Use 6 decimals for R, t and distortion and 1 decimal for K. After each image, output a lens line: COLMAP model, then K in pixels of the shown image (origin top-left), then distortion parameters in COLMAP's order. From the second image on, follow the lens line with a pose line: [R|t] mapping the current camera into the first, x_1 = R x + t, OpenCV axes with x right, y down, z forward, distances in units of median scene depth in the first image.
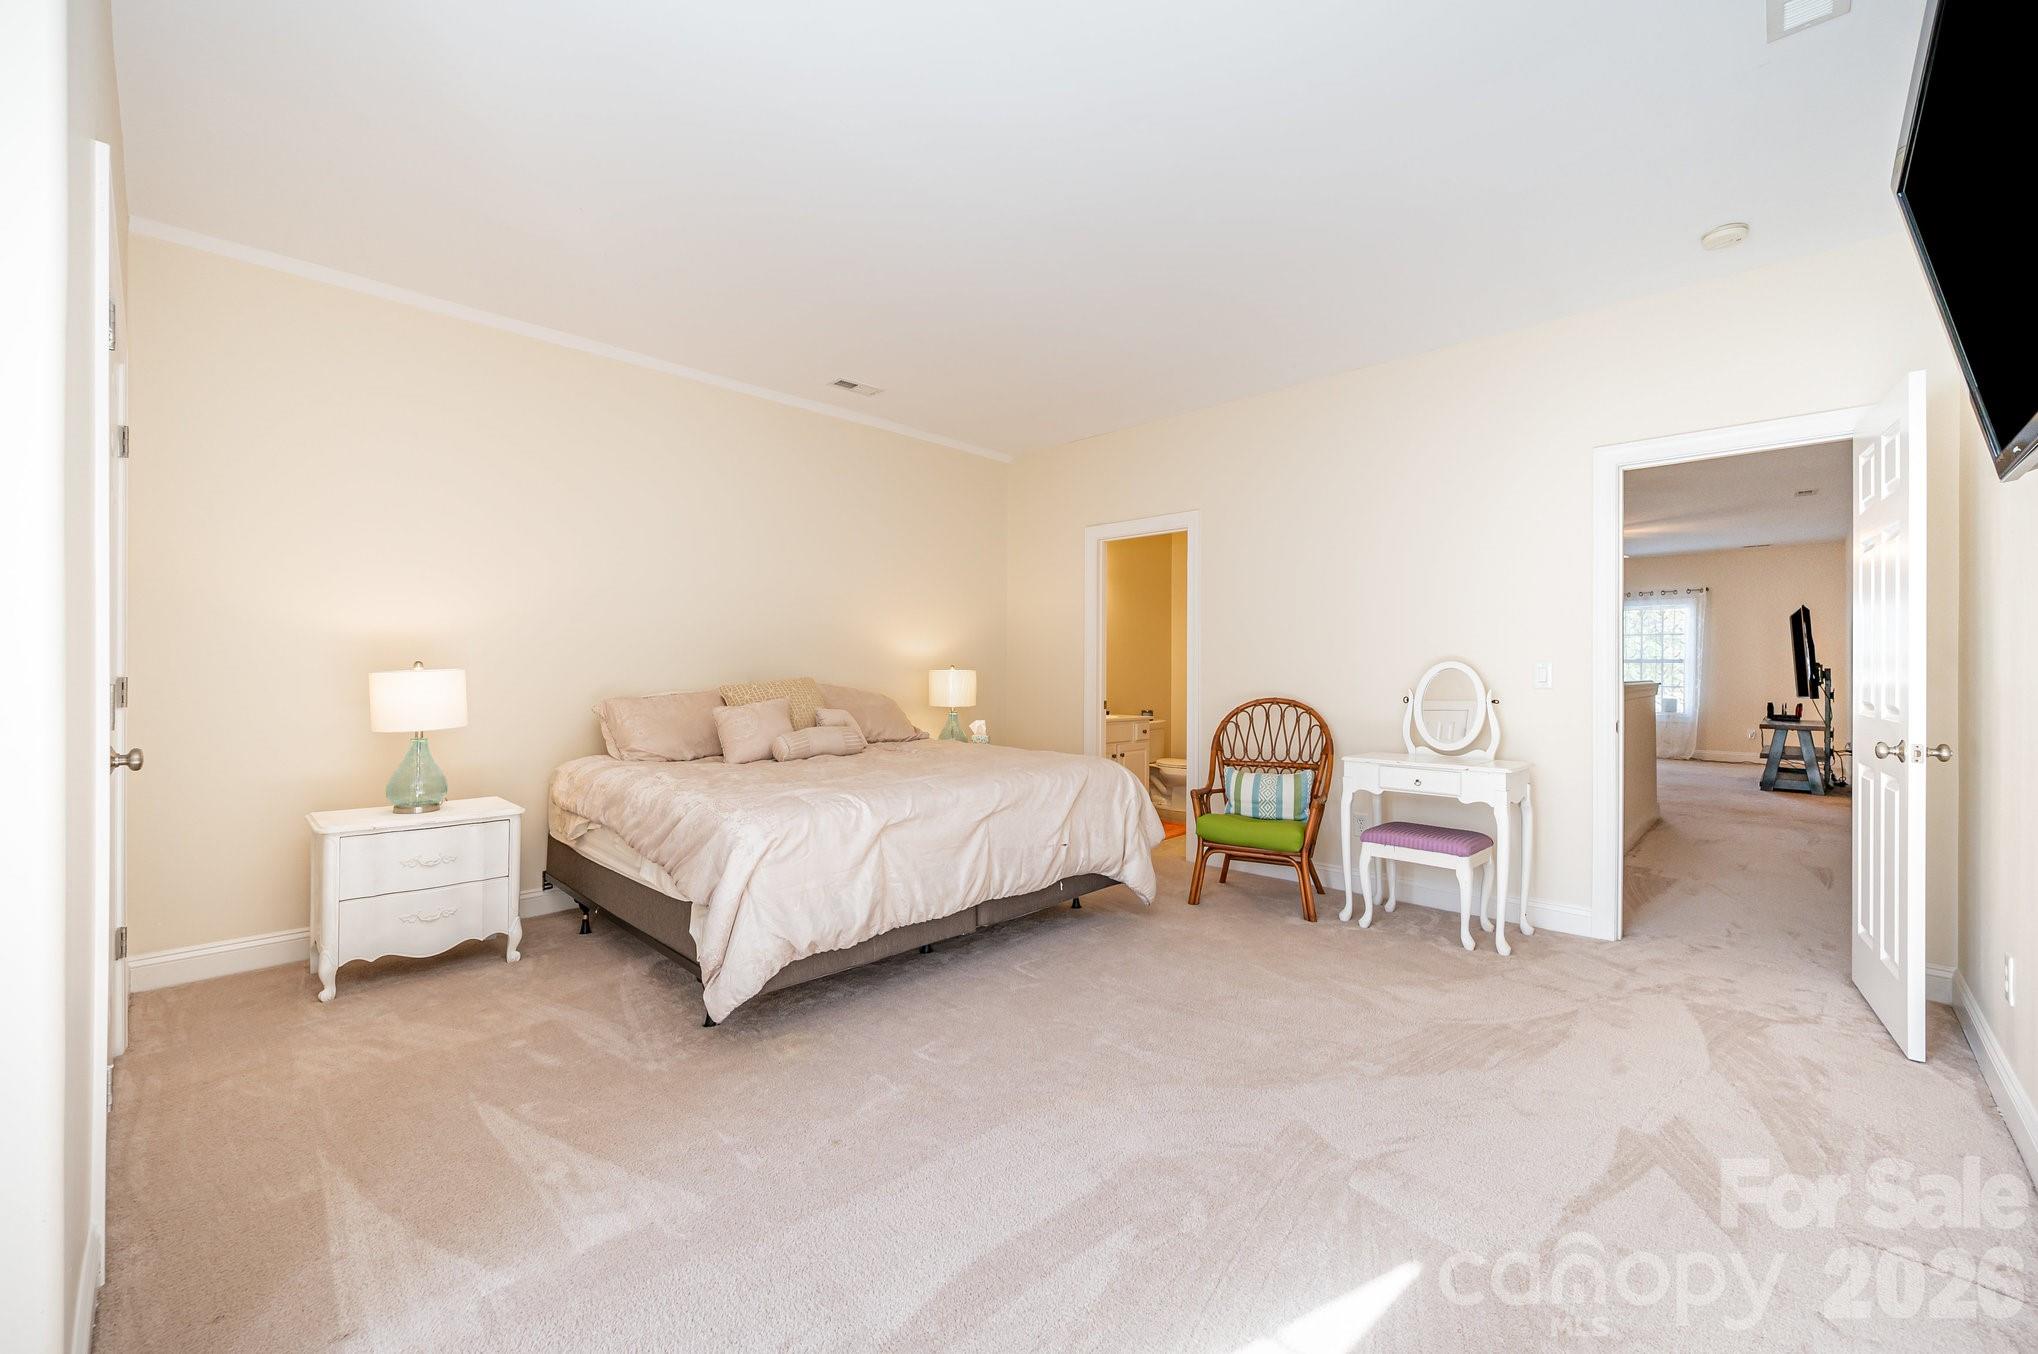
lens RADIAL K [[815.5, 0, 1022.6], [0, 815.5, 669.4], [0, 0, 1]] dist [-0.004295, -0.000244]
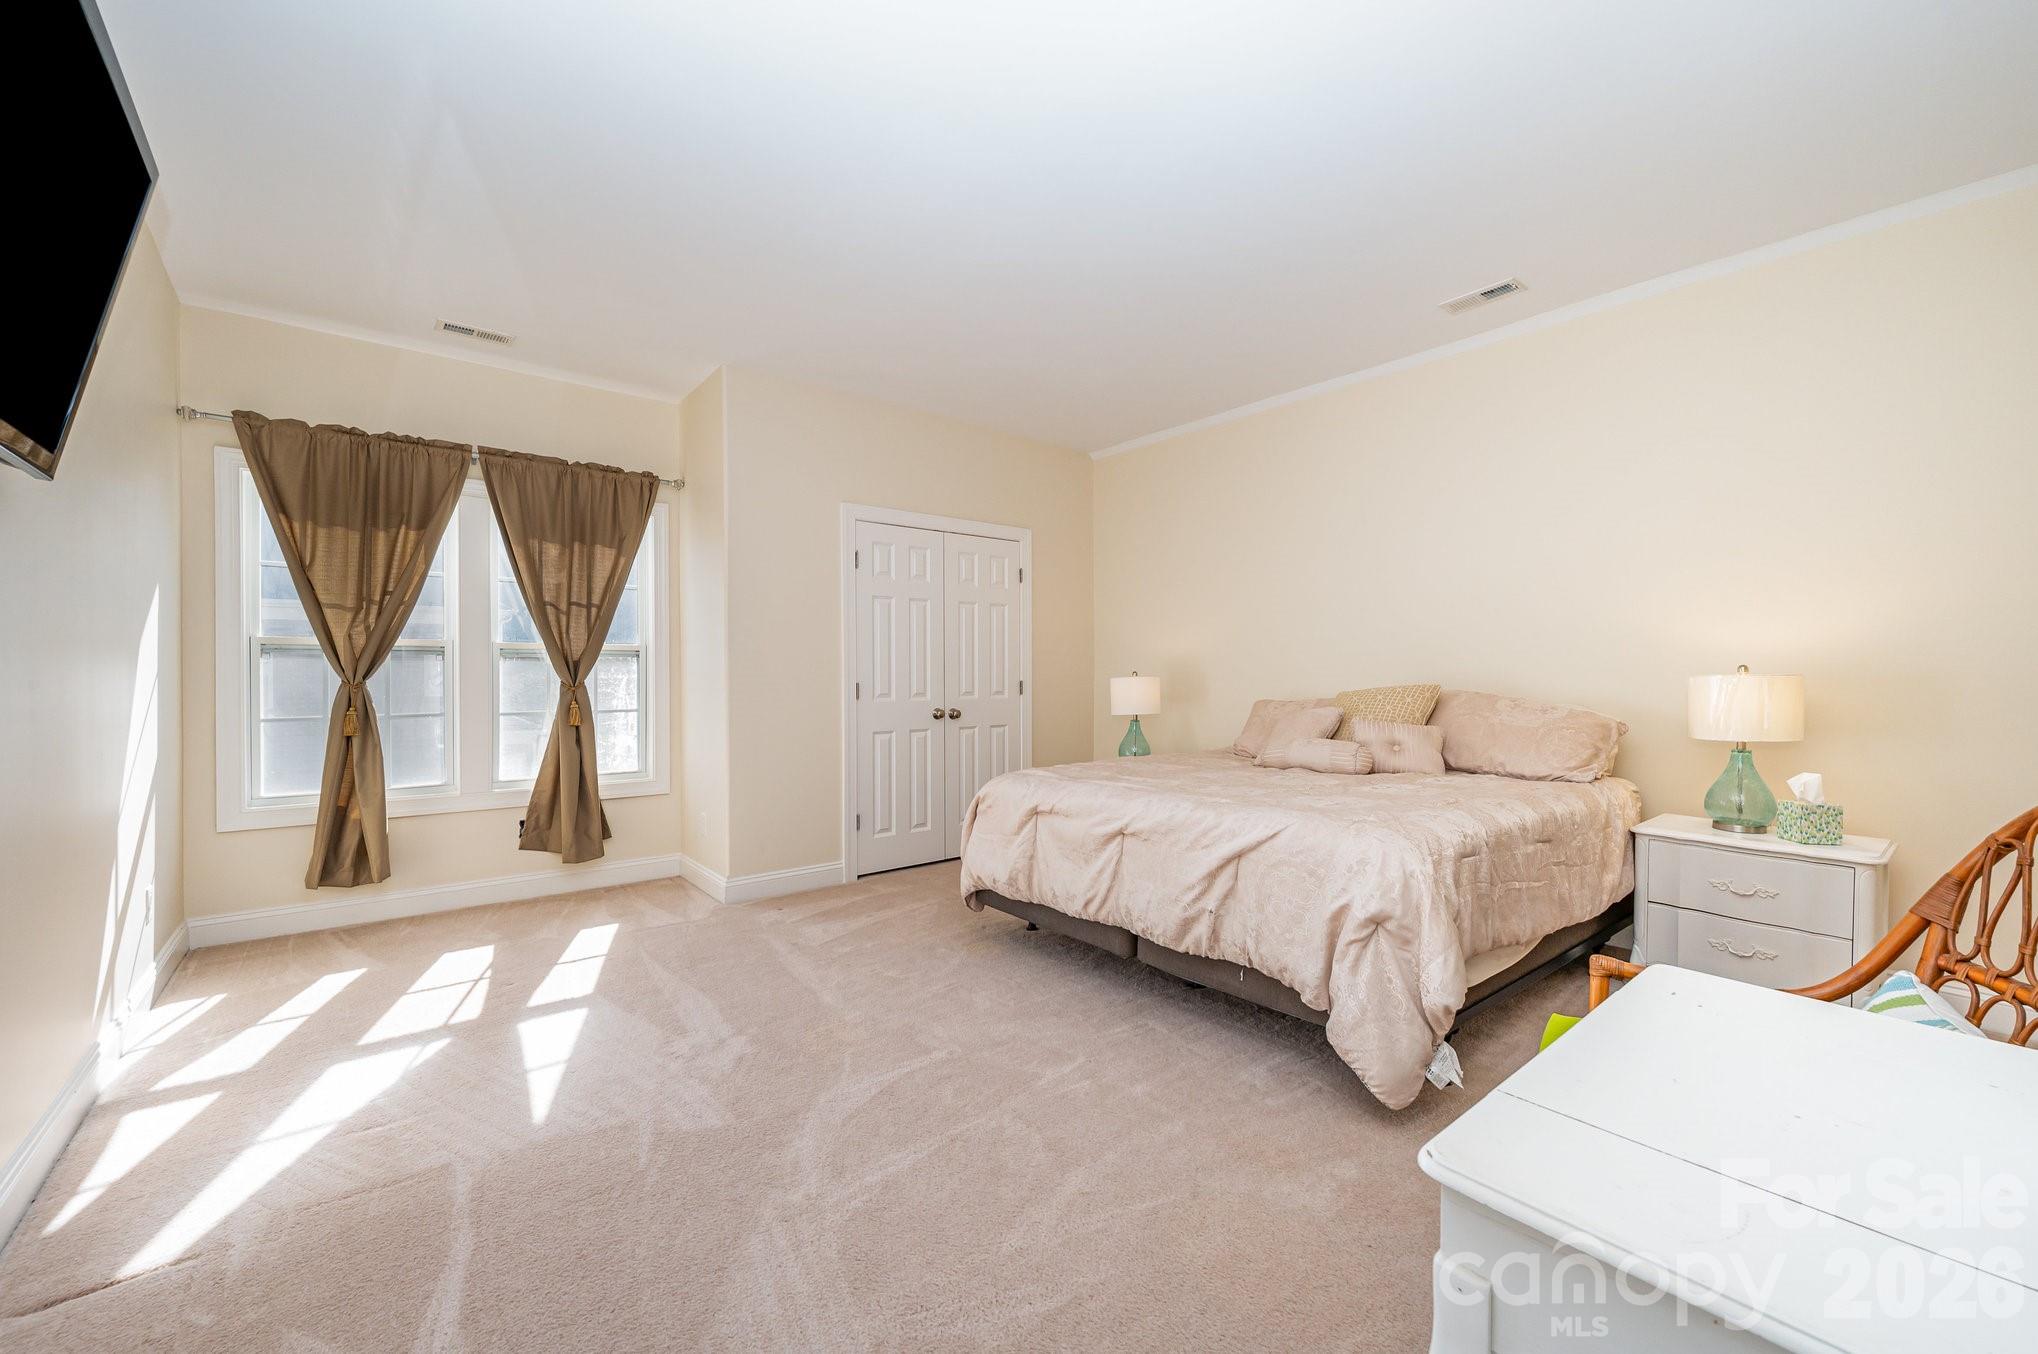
lens RADIAL K [[815.5, 0, 1022.6], [0, 815.5, 669.4], [0, 0, 1]] dist [-0.004295, -0.000244]
pose [[-0.137297, -0.011587, -0.990462, 1.153885], [0.000689, 0.999930, -0.011794, 0.009576], [0.990530, -0.002302, -0.137279, 1.340929]]
